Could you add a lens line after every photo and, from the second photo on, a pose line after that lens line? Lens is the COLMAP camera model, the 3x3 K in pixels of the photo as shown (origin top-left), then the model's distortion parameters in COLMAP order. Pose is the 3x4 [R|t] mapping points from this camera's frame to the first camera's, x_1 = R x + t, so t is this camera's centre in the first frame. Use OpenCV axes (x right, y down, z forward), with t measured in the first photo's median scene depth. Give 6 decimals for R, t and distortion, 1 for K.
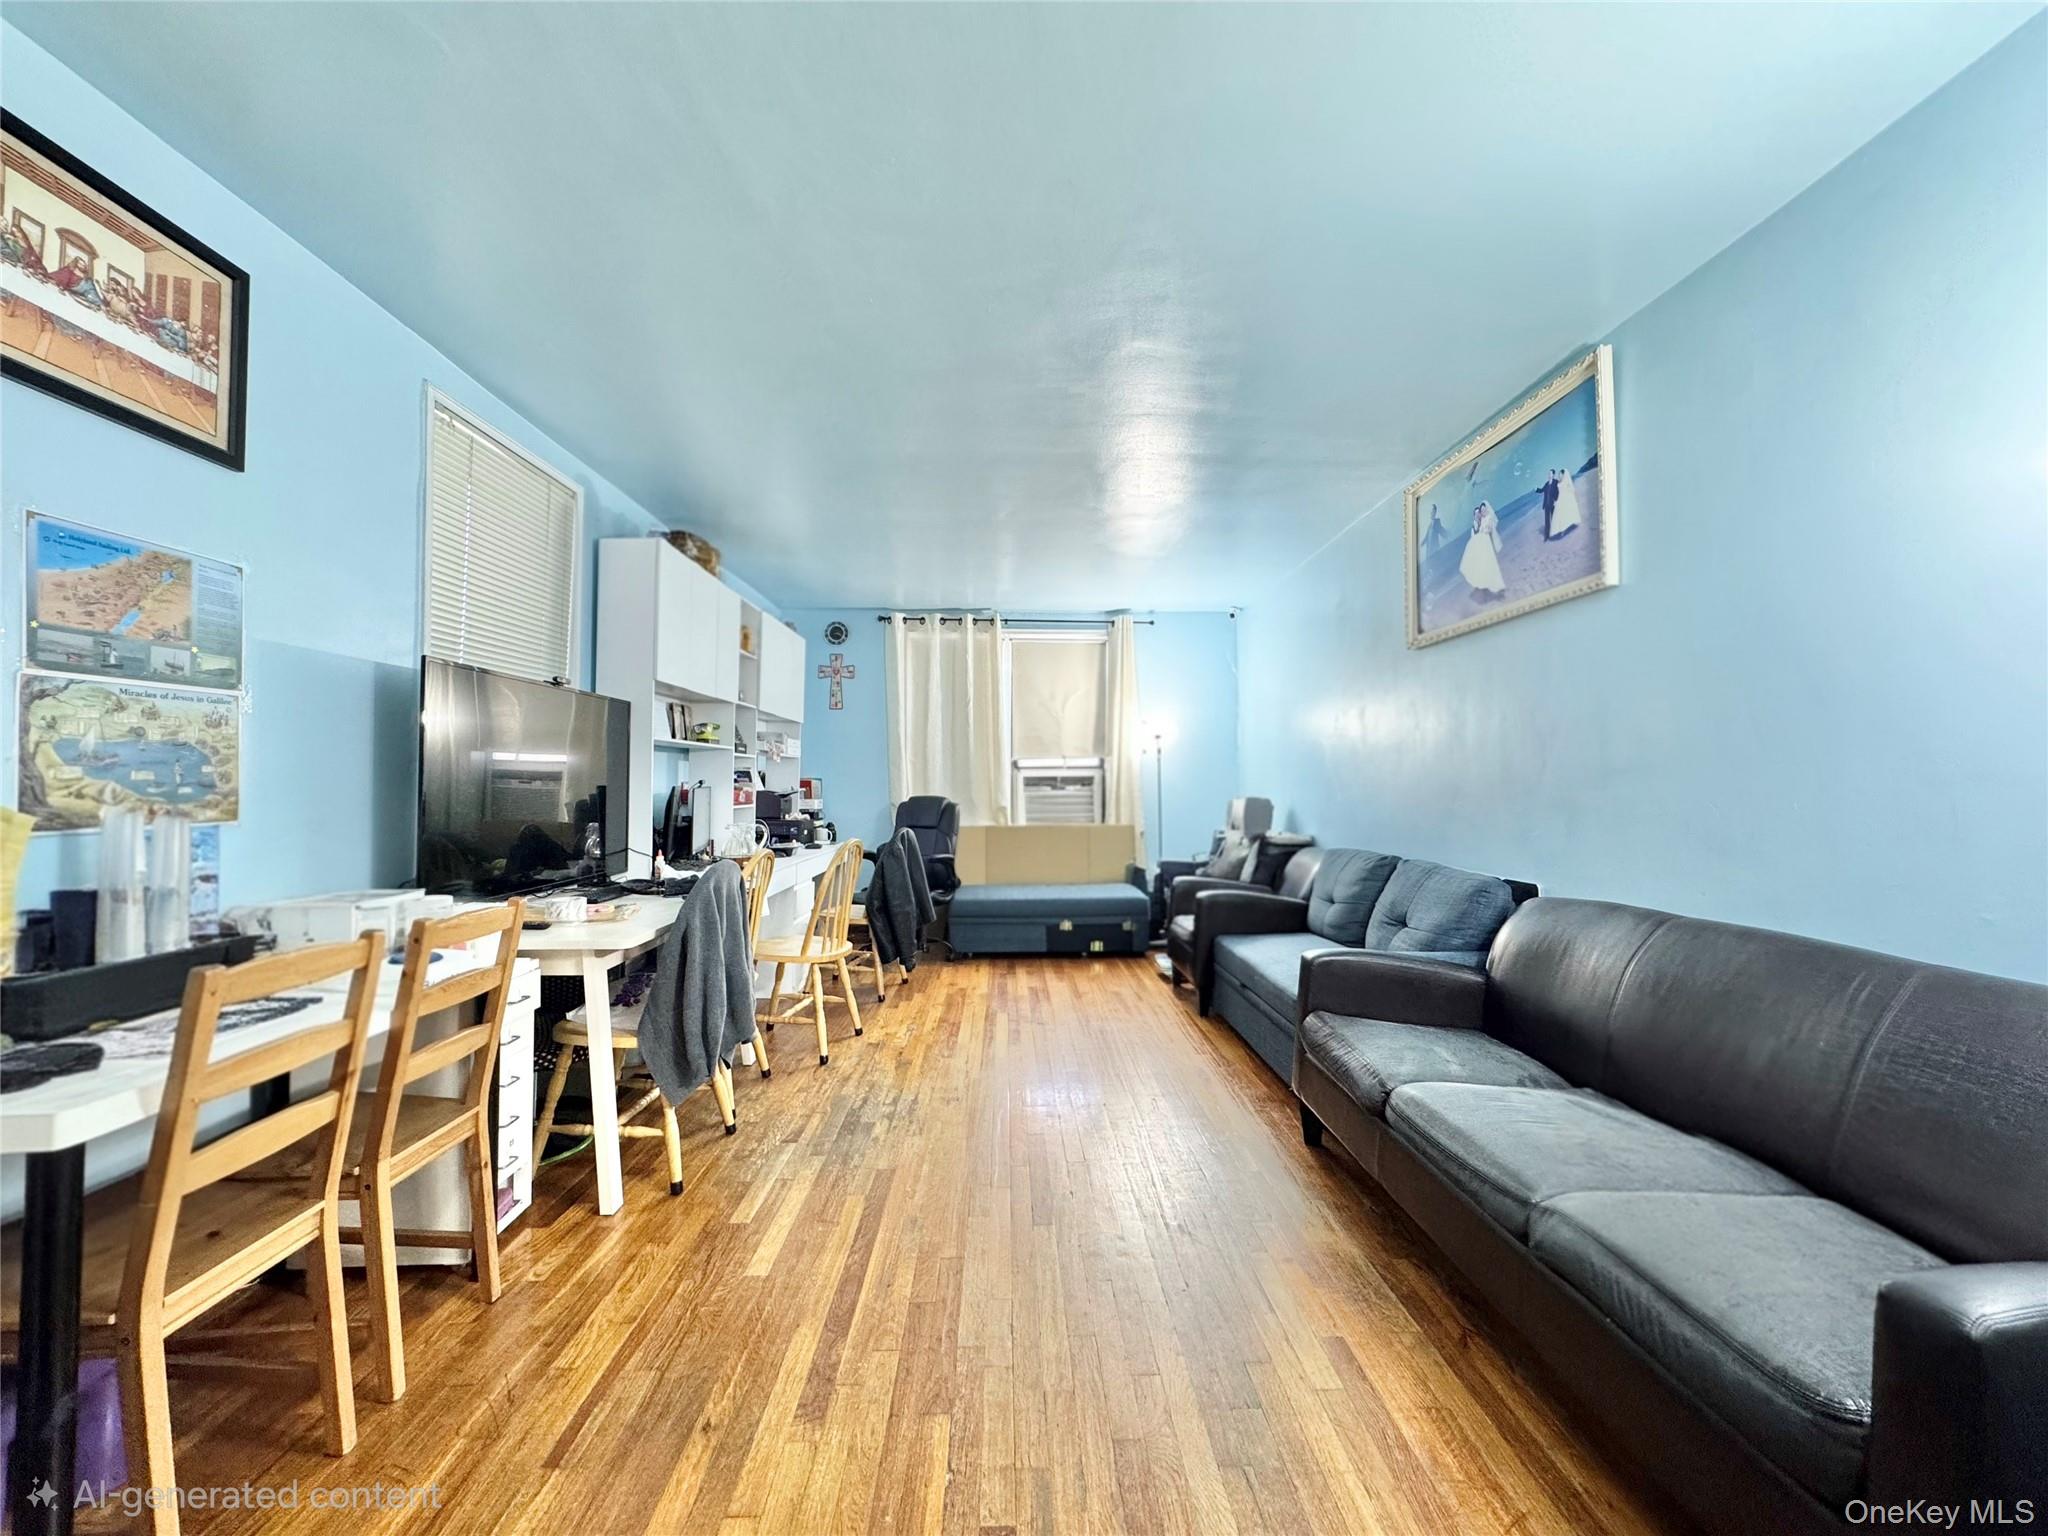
lens RADIAL K [[818.7, 0, 1024.0], [0, 818.7, 768.0], [0, 0, 1]] dist [-0.001073, -0.000461]
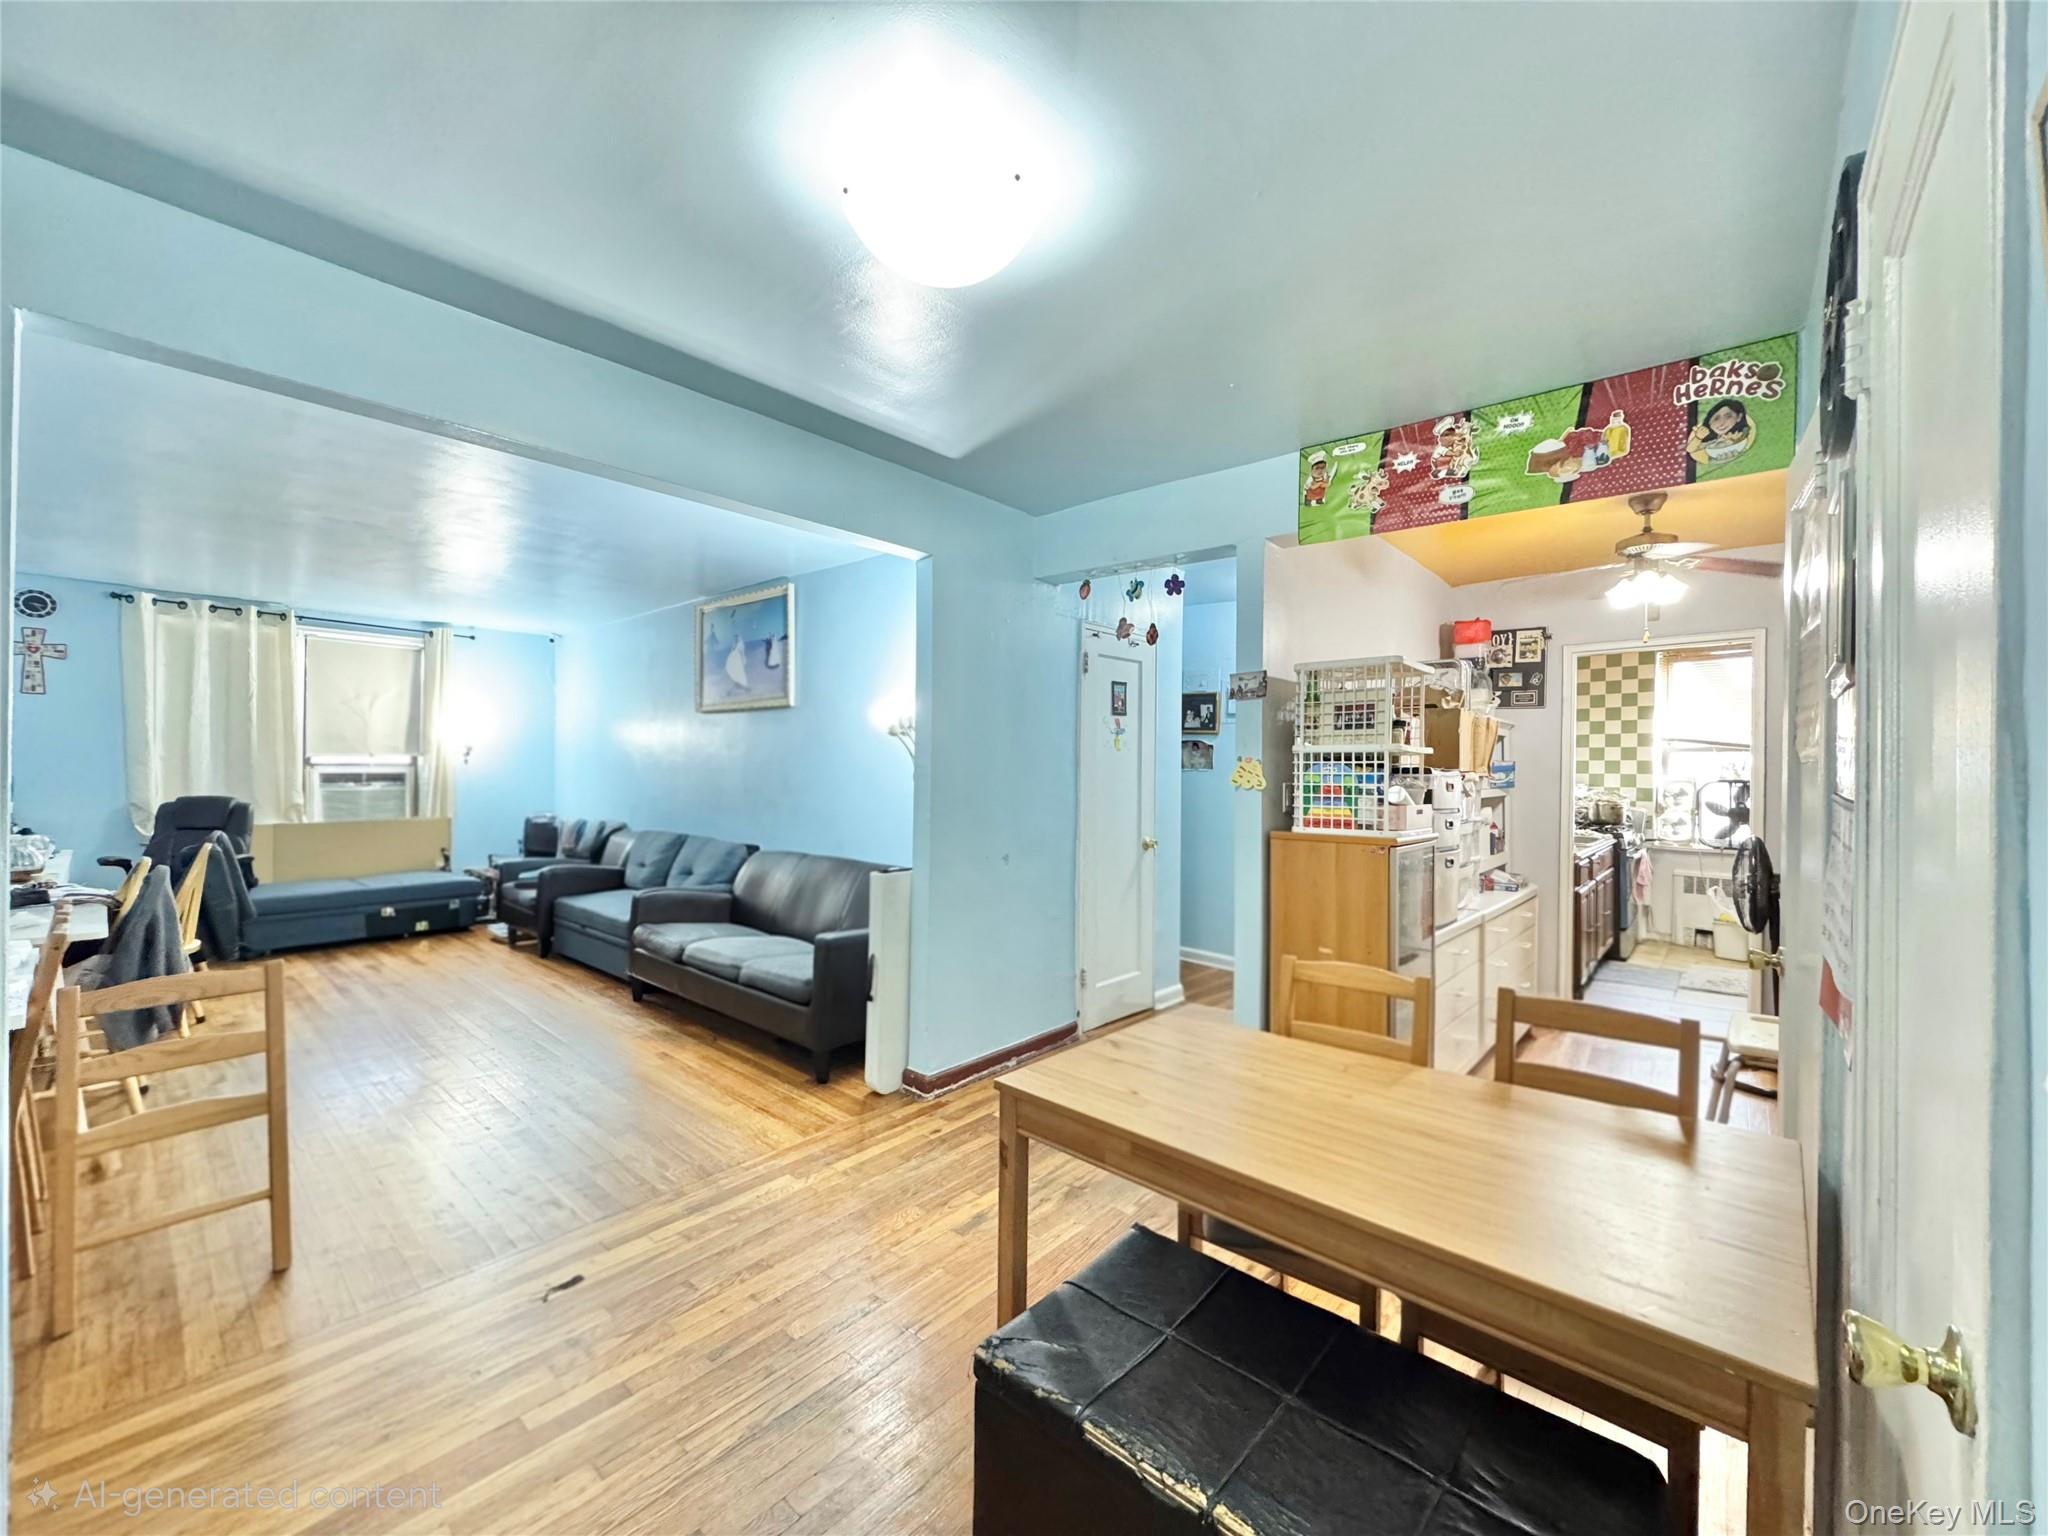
lens RADIAL K [[818.7, 0, 1024.0], [0, 818.7, 768.0], [0, 0, 1]] dist [-0.001073, -0.000461]
pose [[0.675979, 0.005635, 0.736900, -0.195892], [-0.027558, 0.999465, 0.017637, -0.047397], [-0.736406, -0.032229, 0.675772, -0.398578]]
